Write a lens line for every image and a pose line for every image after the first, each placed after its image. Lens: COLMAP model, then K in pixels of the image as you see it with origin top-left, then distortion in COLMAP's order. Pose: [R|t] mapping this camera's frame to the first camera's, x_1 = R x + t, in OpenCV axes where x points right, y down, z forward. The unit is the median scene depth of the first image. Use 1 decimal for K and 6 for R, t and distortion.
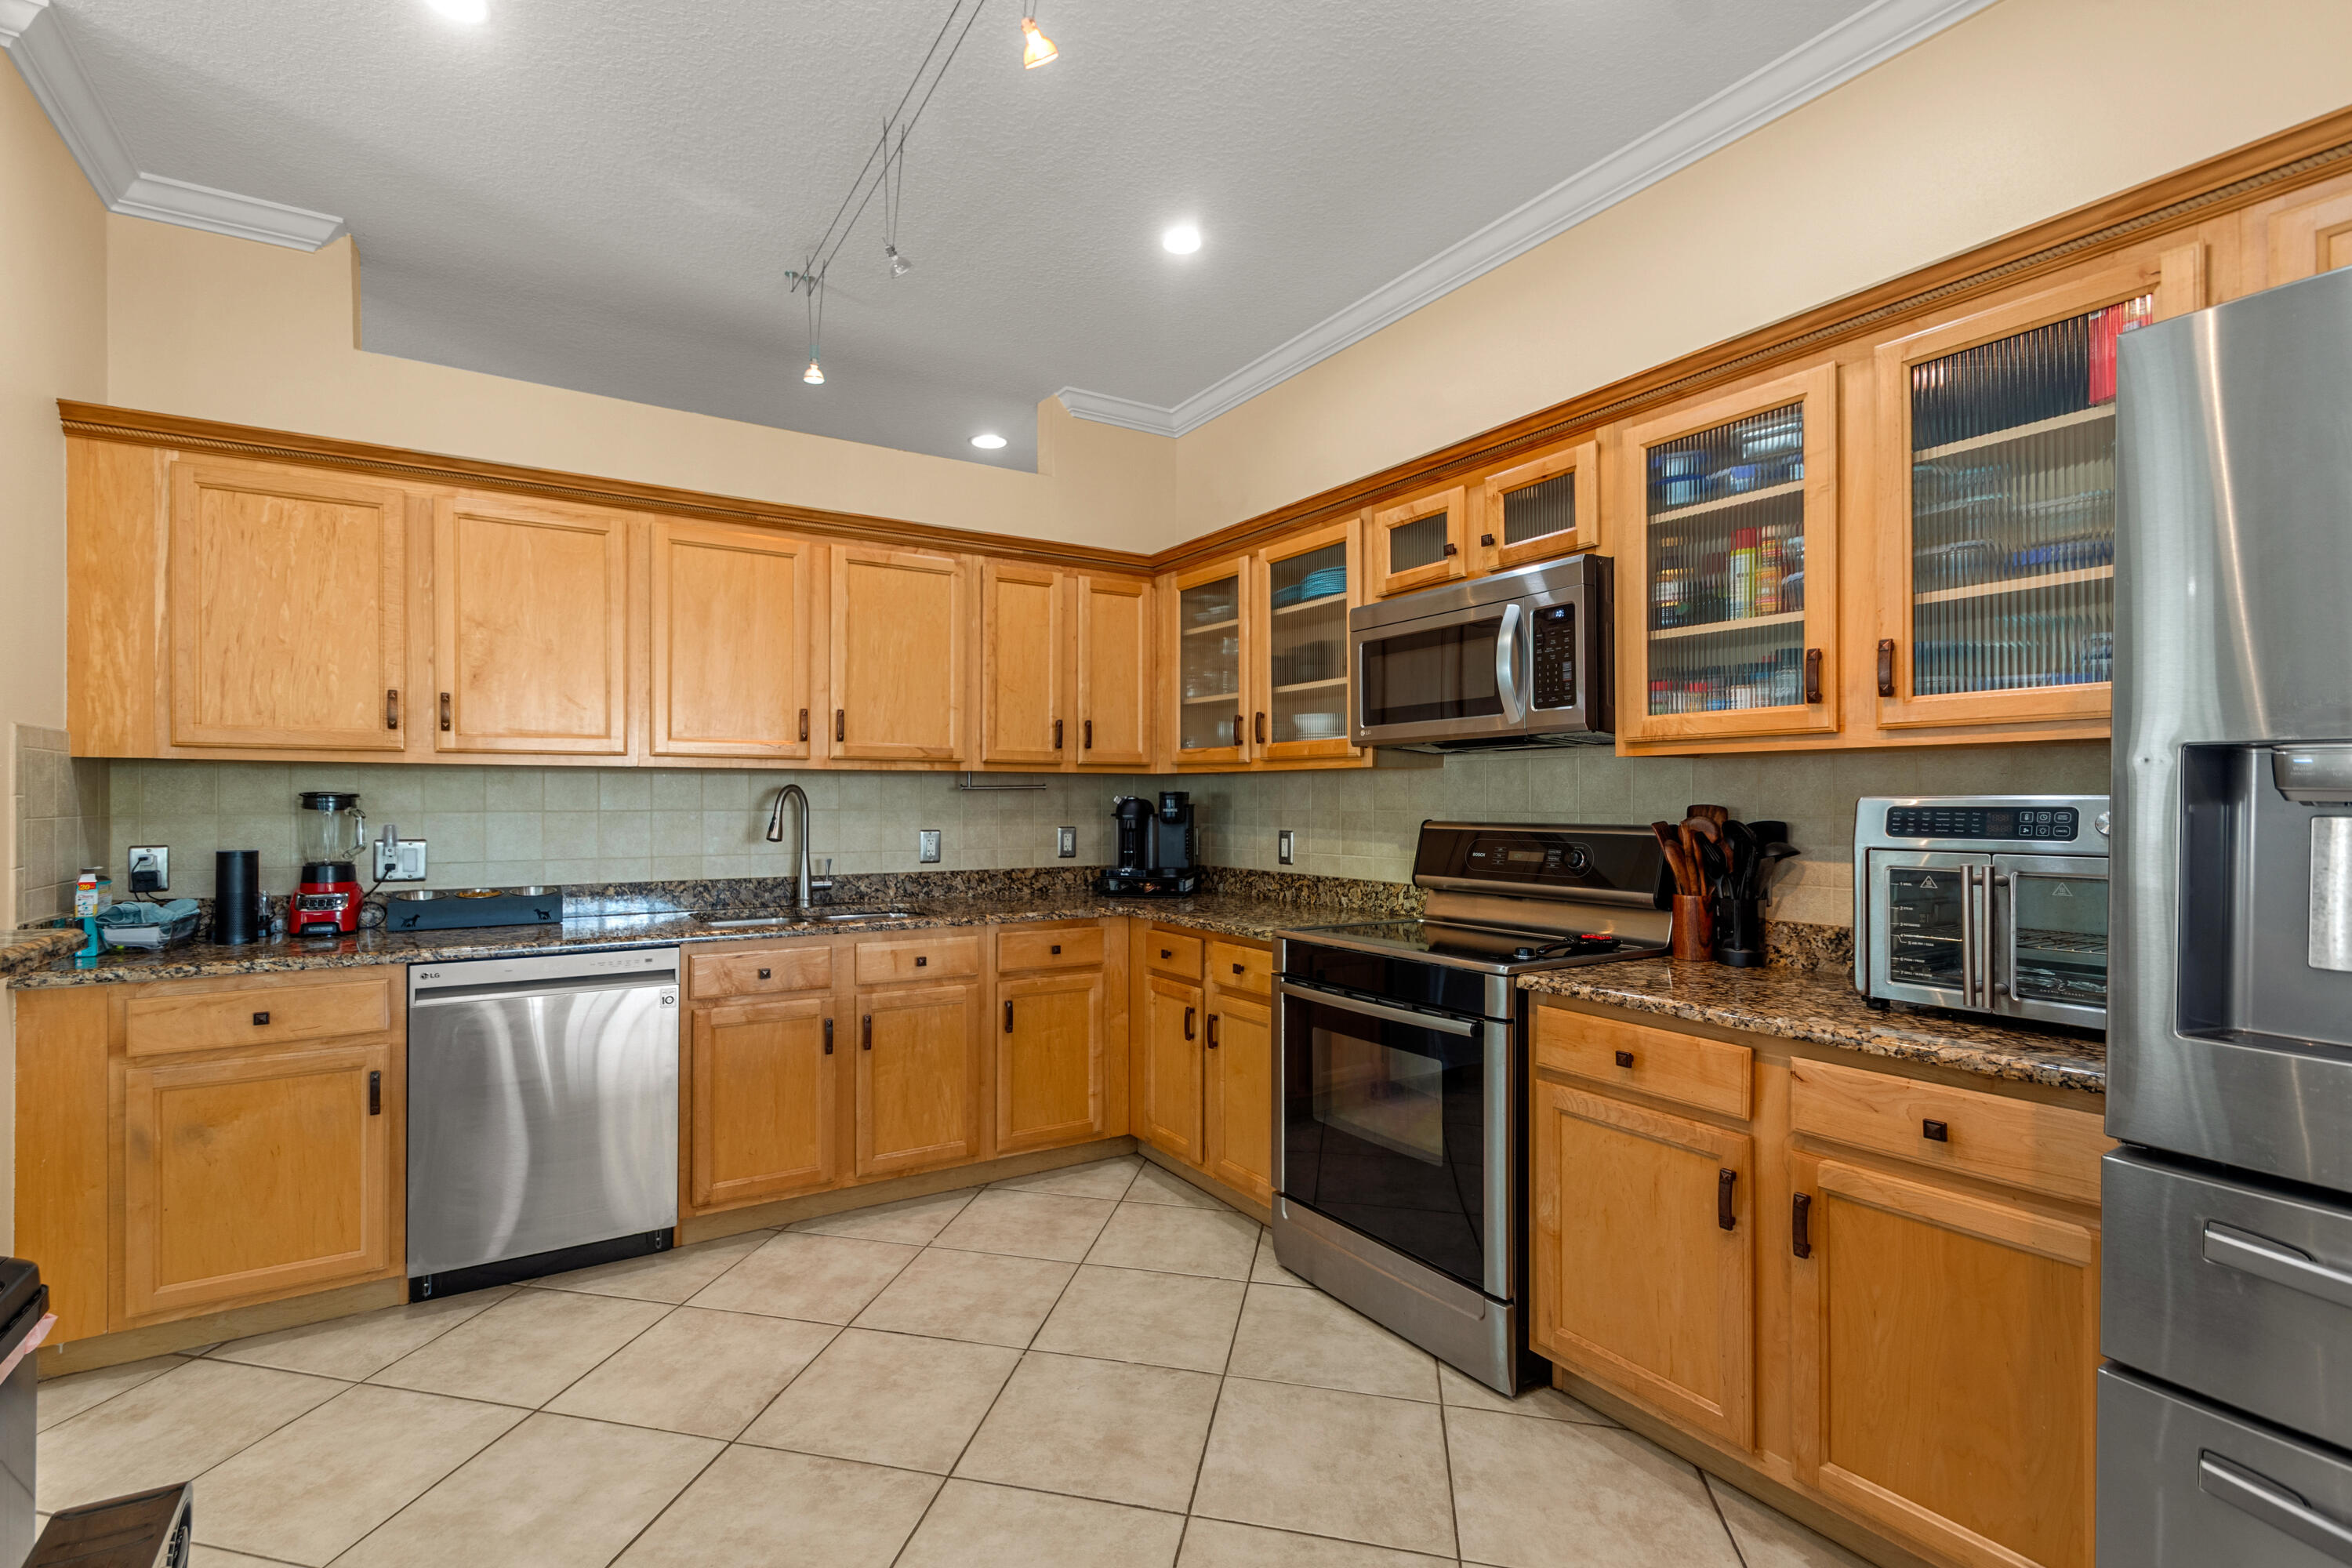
lens RADIAL K [[1034.6, 0, 1132.9], [0, 1034.6, 797.2], [0, 0, 1]] dist [0.024498, -0.005924]
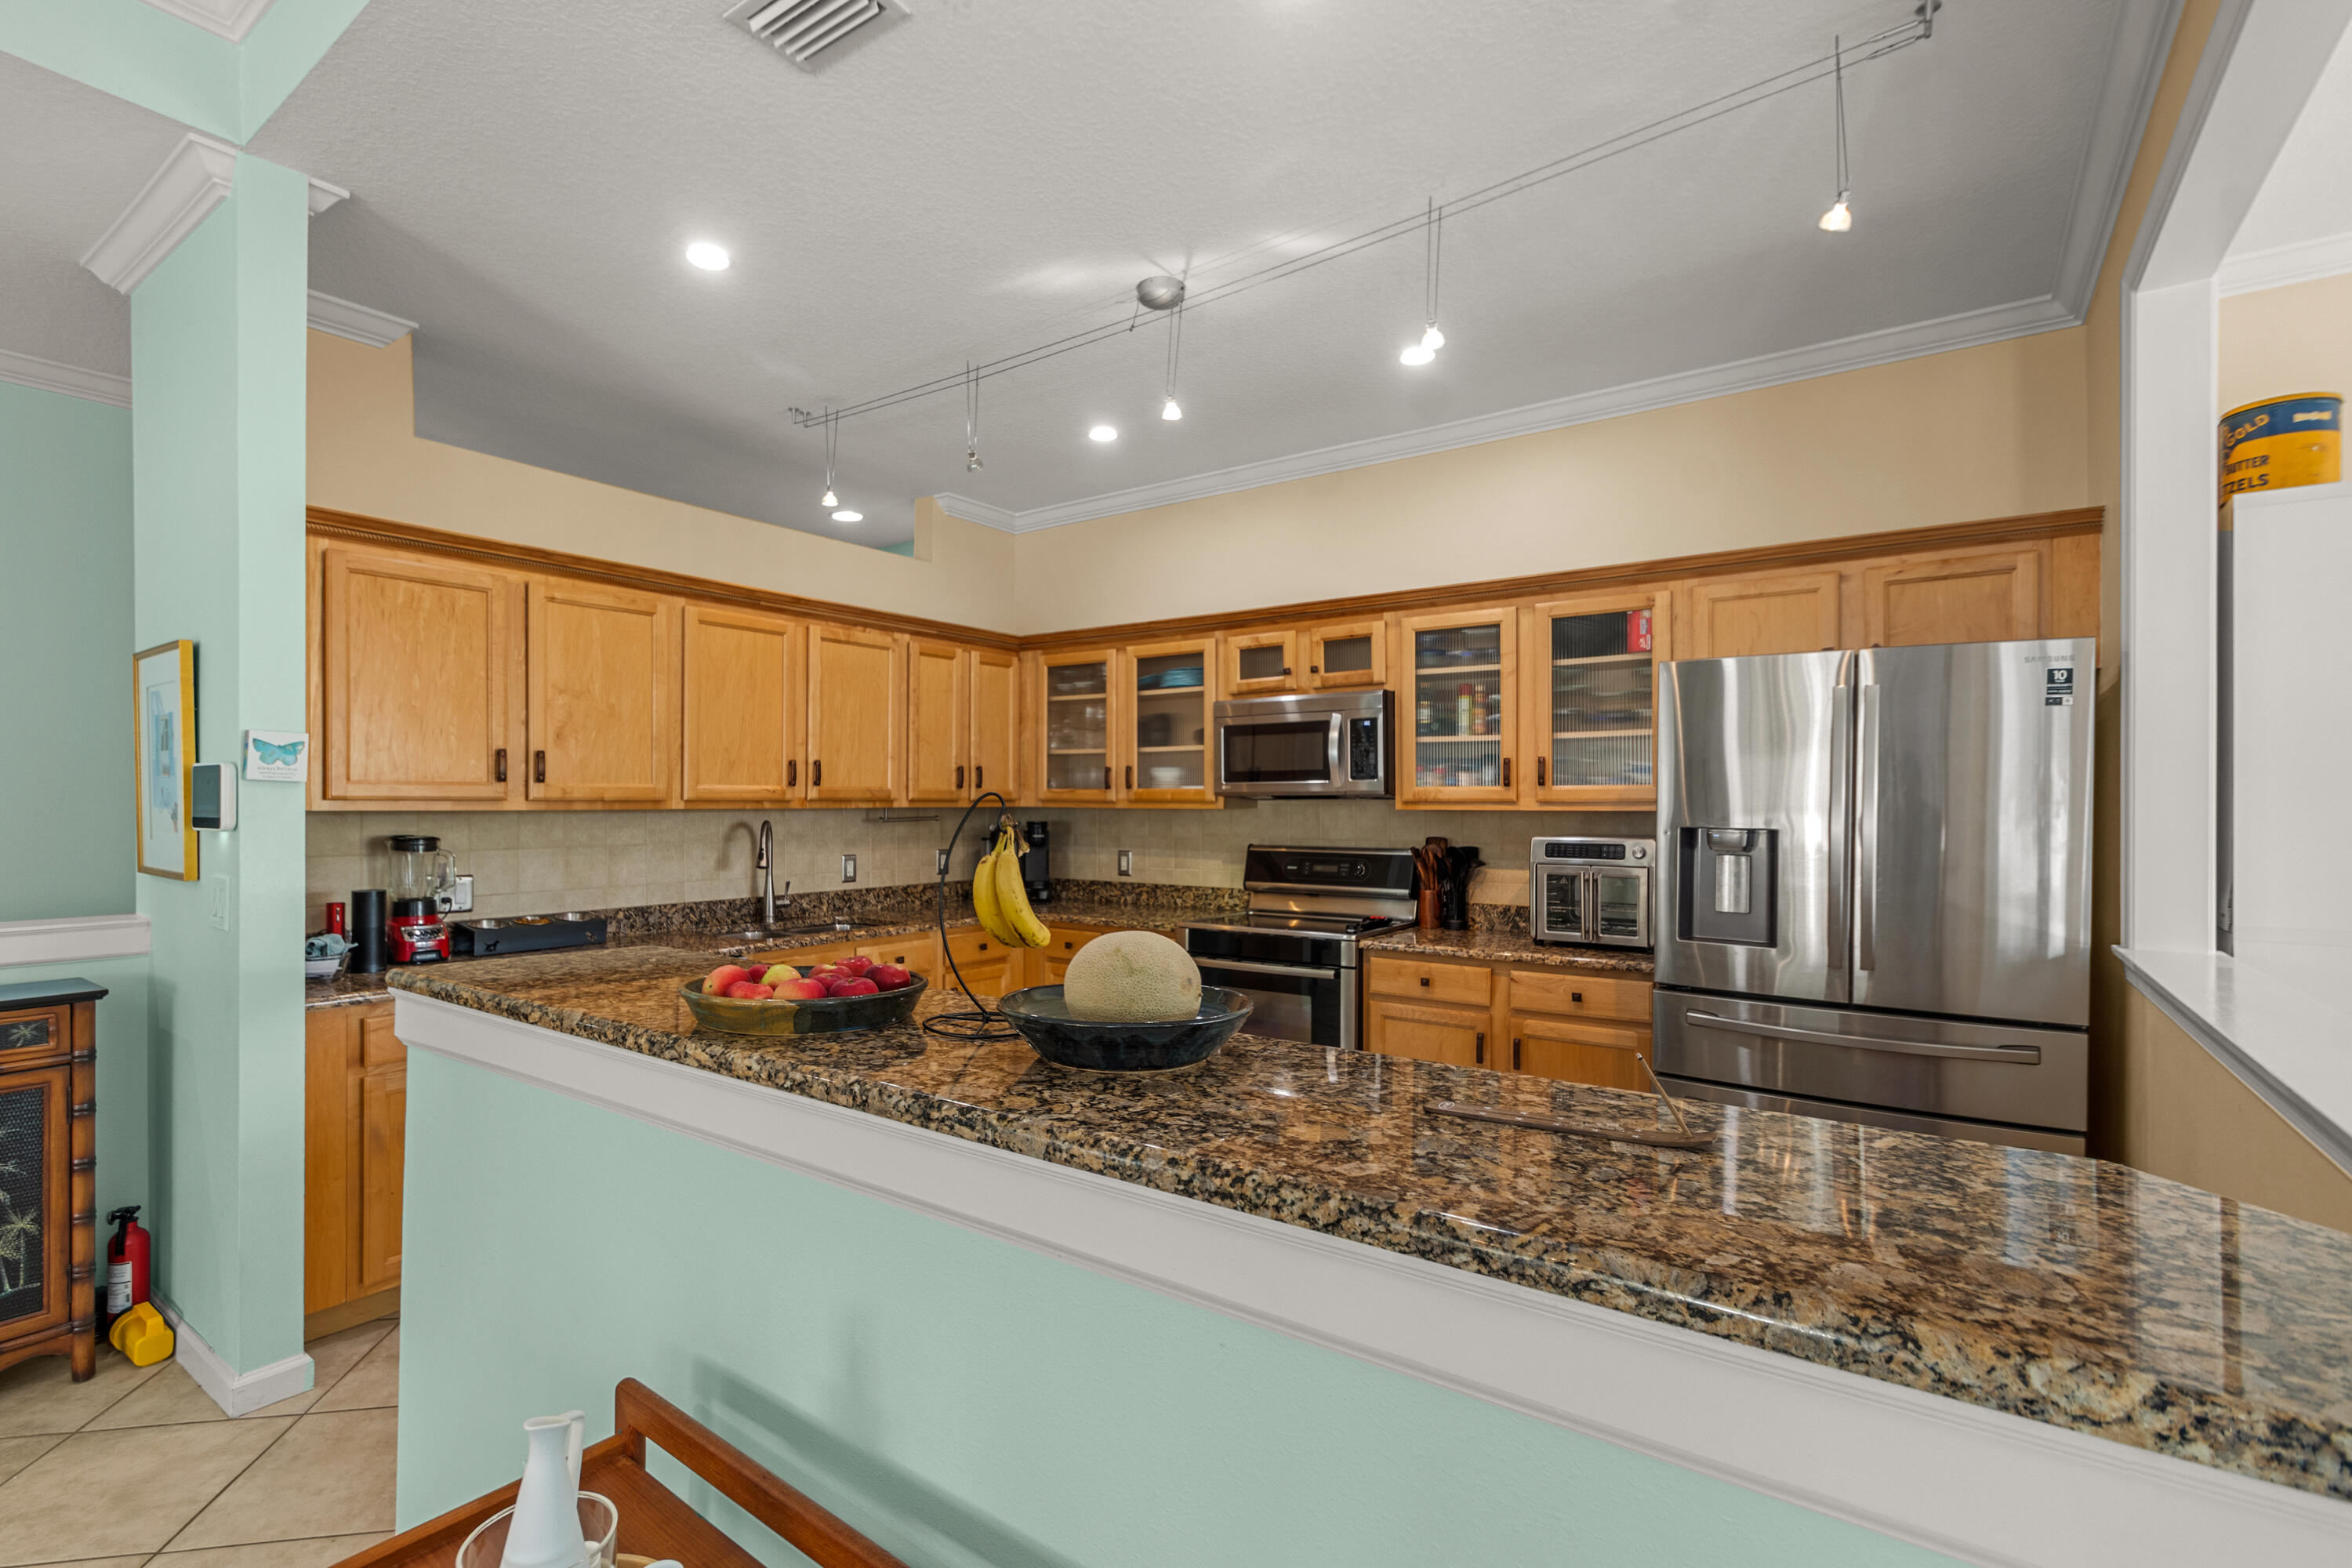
lens RADIAL K [[1060.7, 0, 1128.4], [0, 1060.7, 806.6], [0, 0, 1]] dist [0.015453, -0.000307]
pose [[0.923379, -0.000854, 0.383888, -0.502422], [-0.002175, 0.999970, 0.007457, -0.046644], [-0.383883, -0.007721, 0.923349, -0.357098]]
